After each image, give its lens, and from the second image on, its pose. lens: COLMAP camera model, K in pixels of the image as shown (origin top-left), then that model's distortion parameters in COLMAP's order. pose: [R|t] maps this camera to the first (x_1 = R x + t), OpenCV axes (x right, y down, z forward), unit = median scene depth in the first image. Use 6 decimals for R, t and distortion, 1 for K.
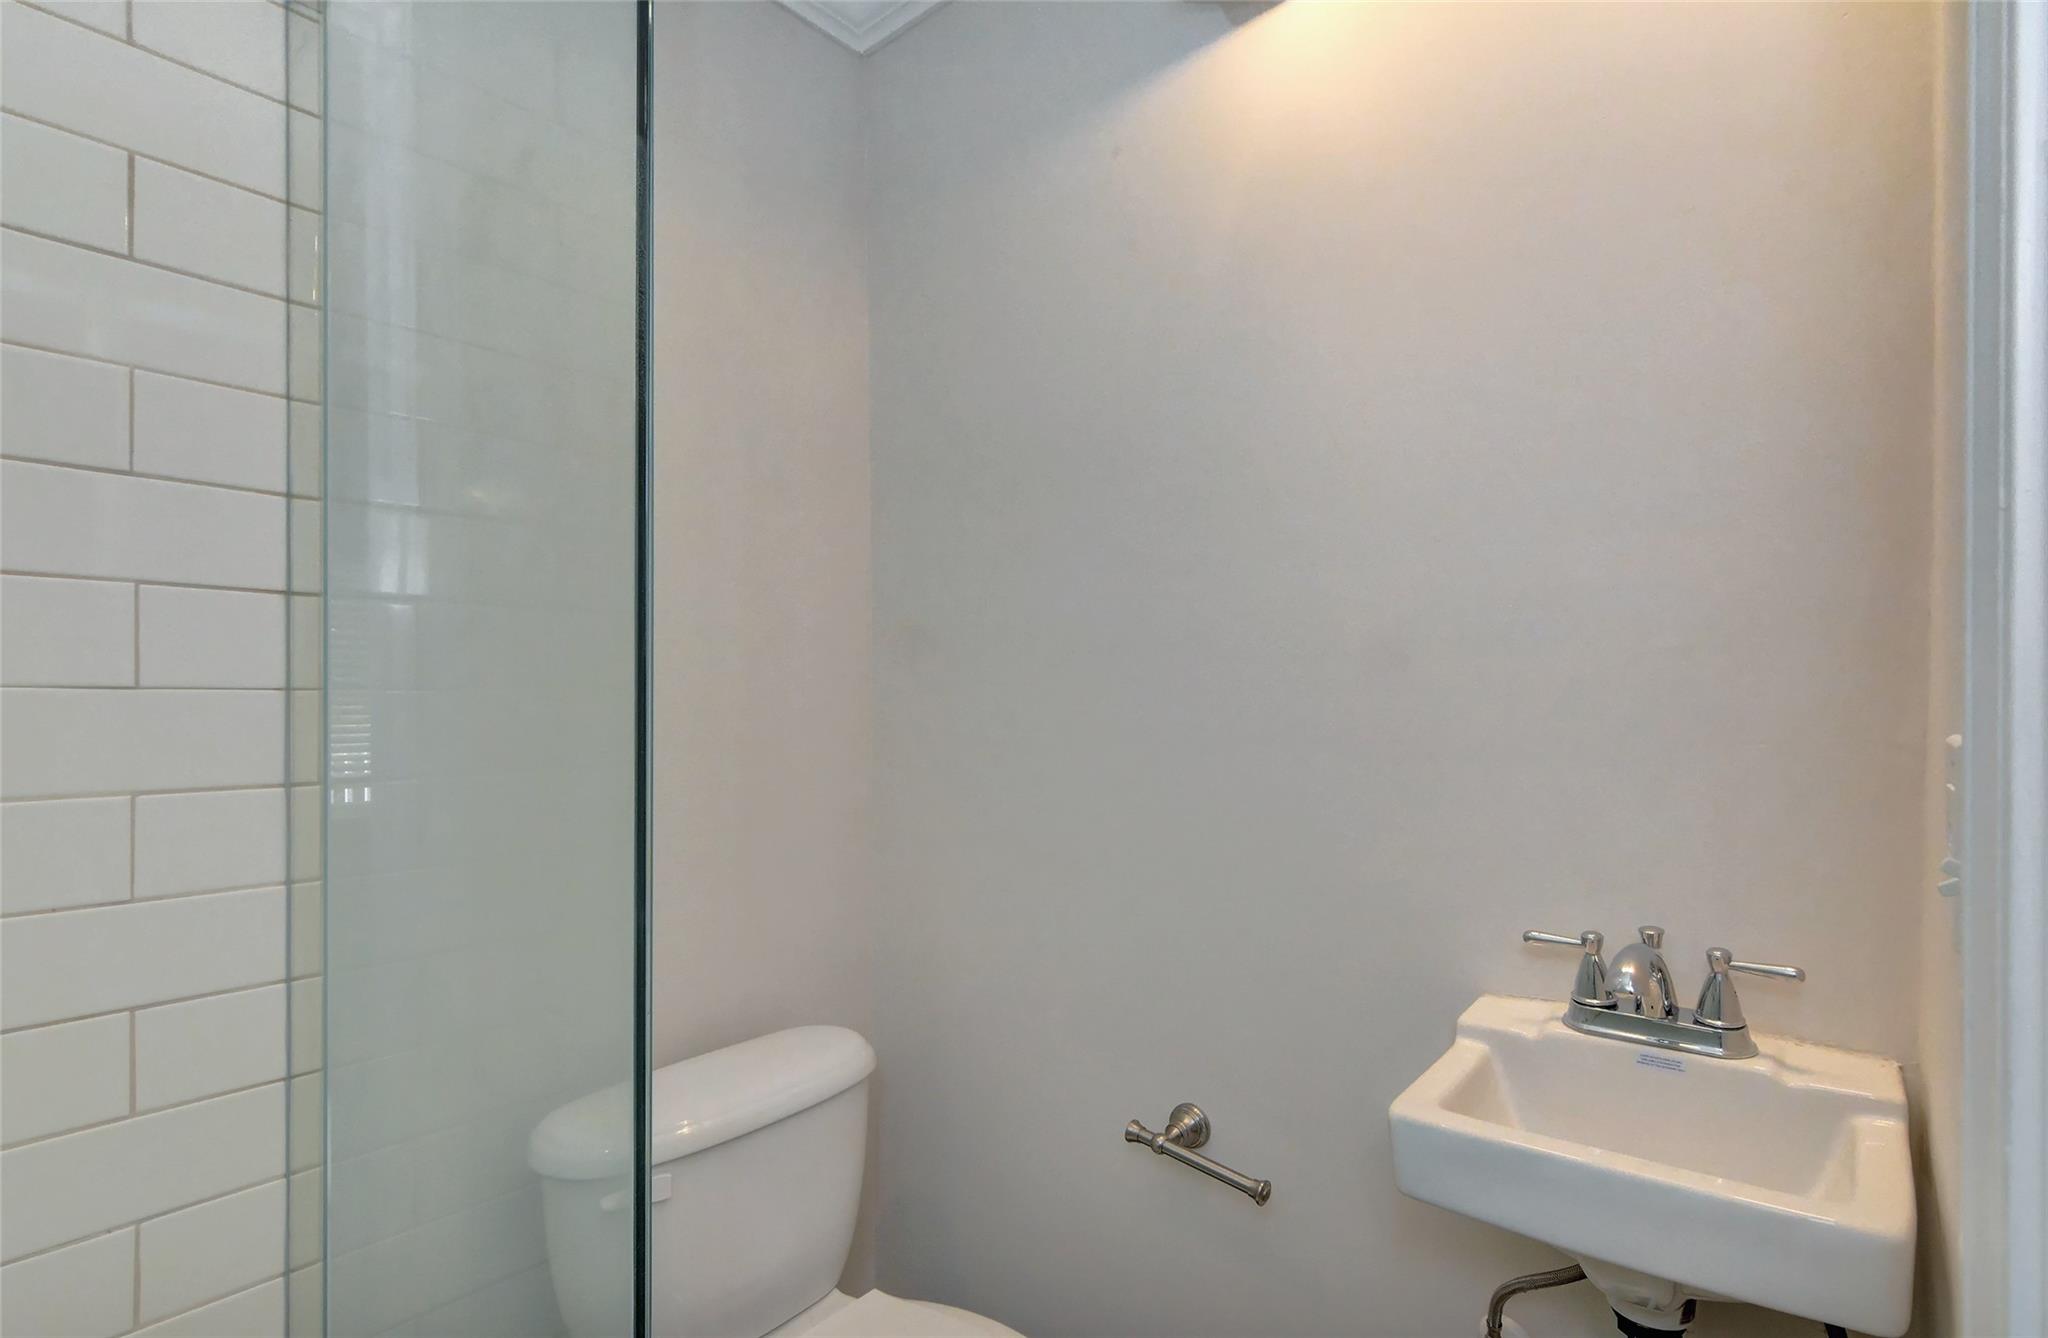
lens RADIAL K [[931.2, 0, 1027.5], [0, 931.2, 691.5], [0, 0, 1]] dist [-0.000377, -0.000429]
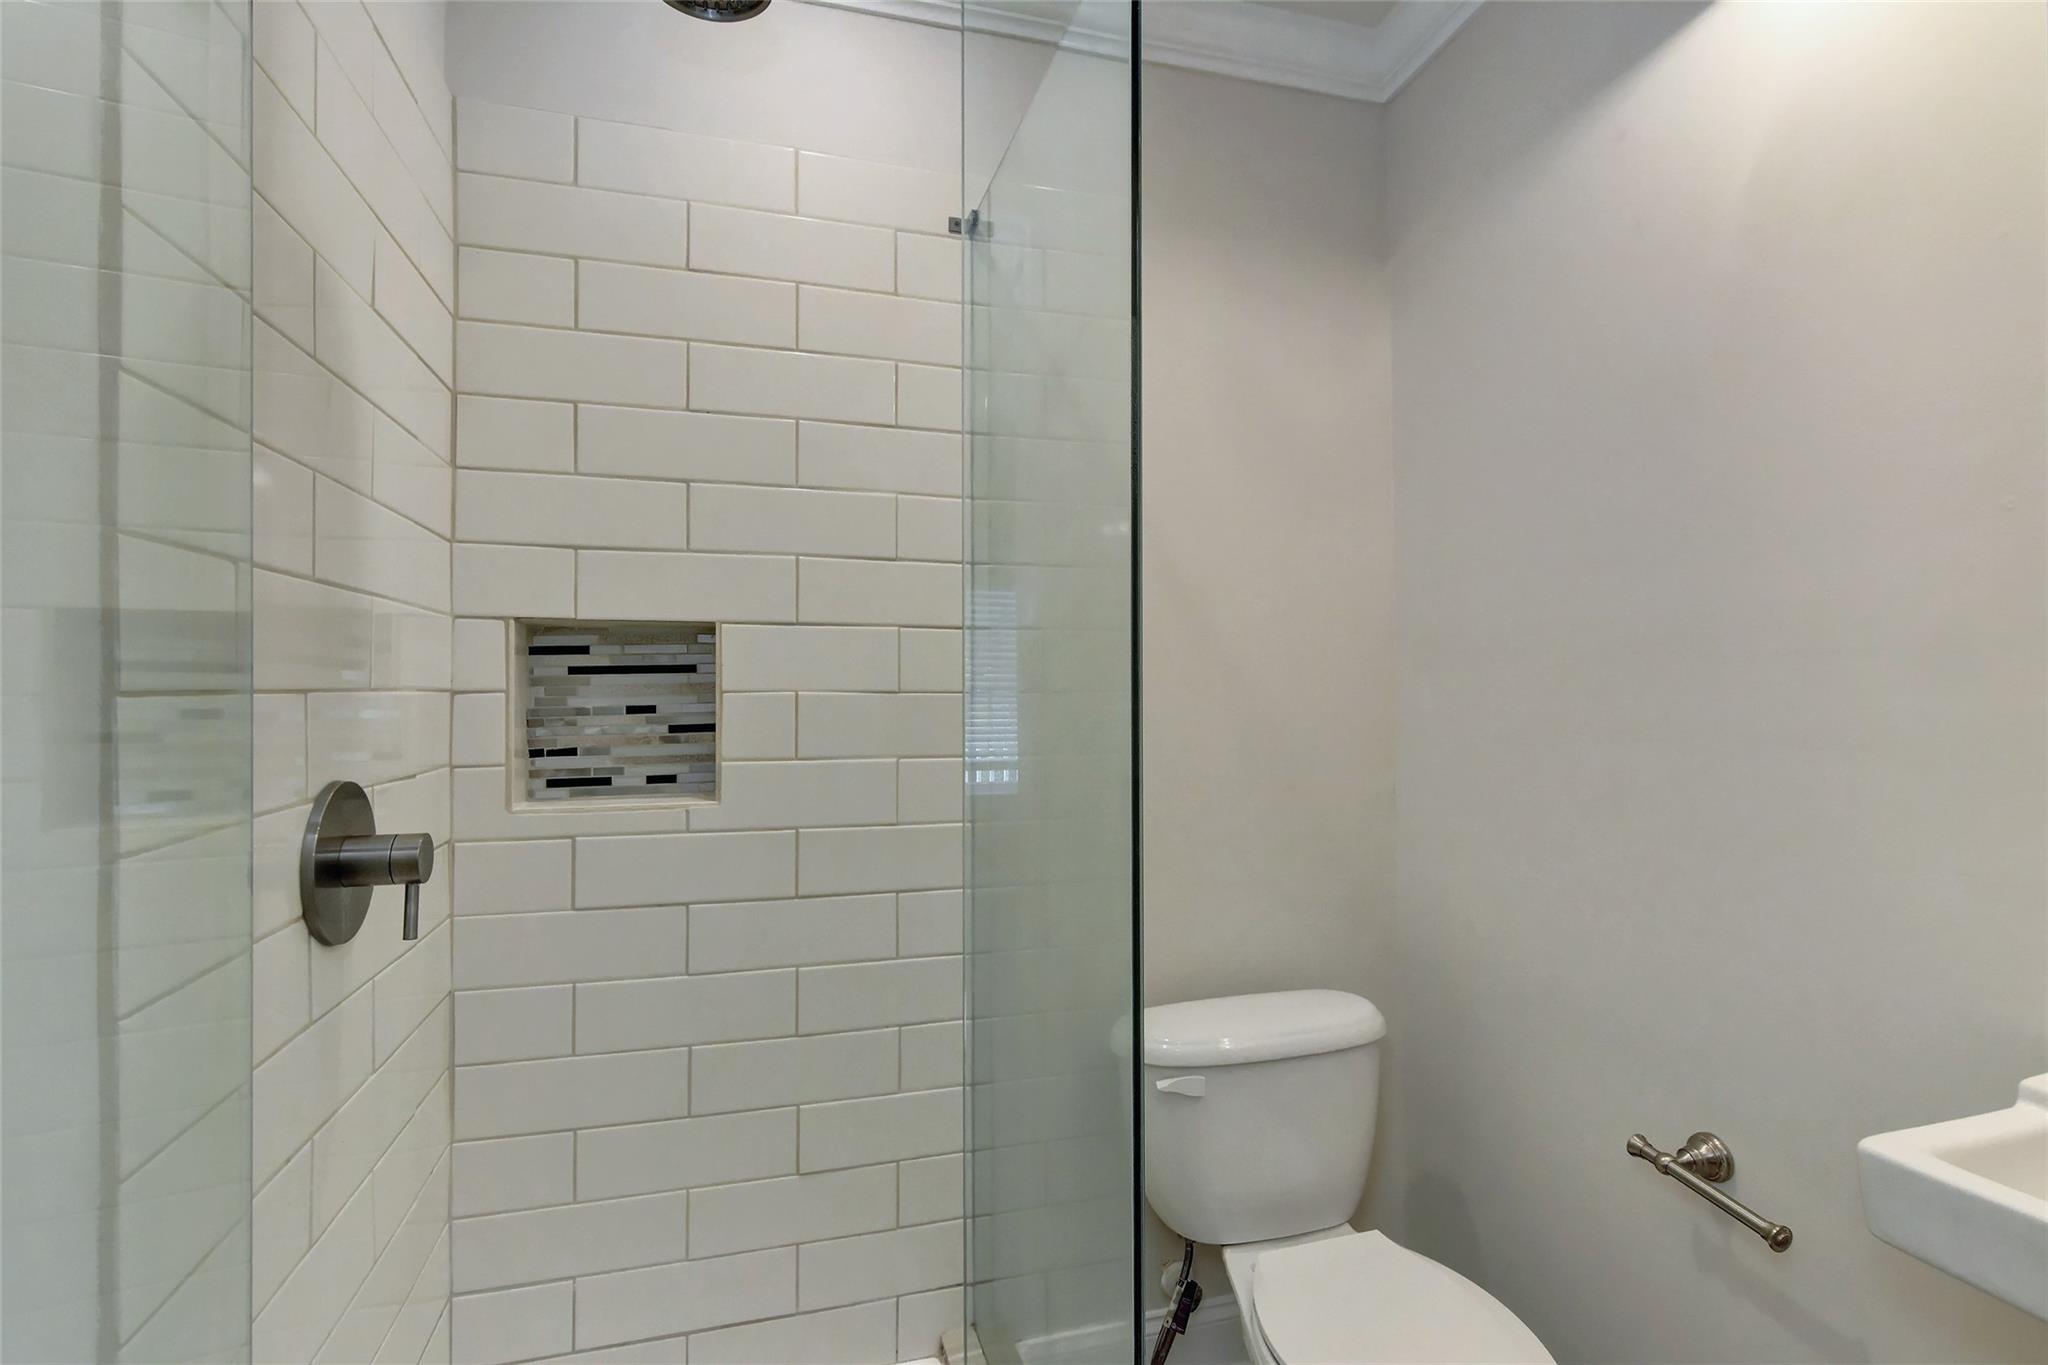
lens RADIAL K [[1012.5, 0, 1024.0], [0, 1012.5, 682.5], [0, 0, 1]] dist [0.004341, -0.001247]
pose [[0.788589, -0.009627, -0.614845, 0.265643], [0.002985, 0.999926, -0.011828, 0.001686], [0.614913, 0.007492, 0.788559, -0.229409]]
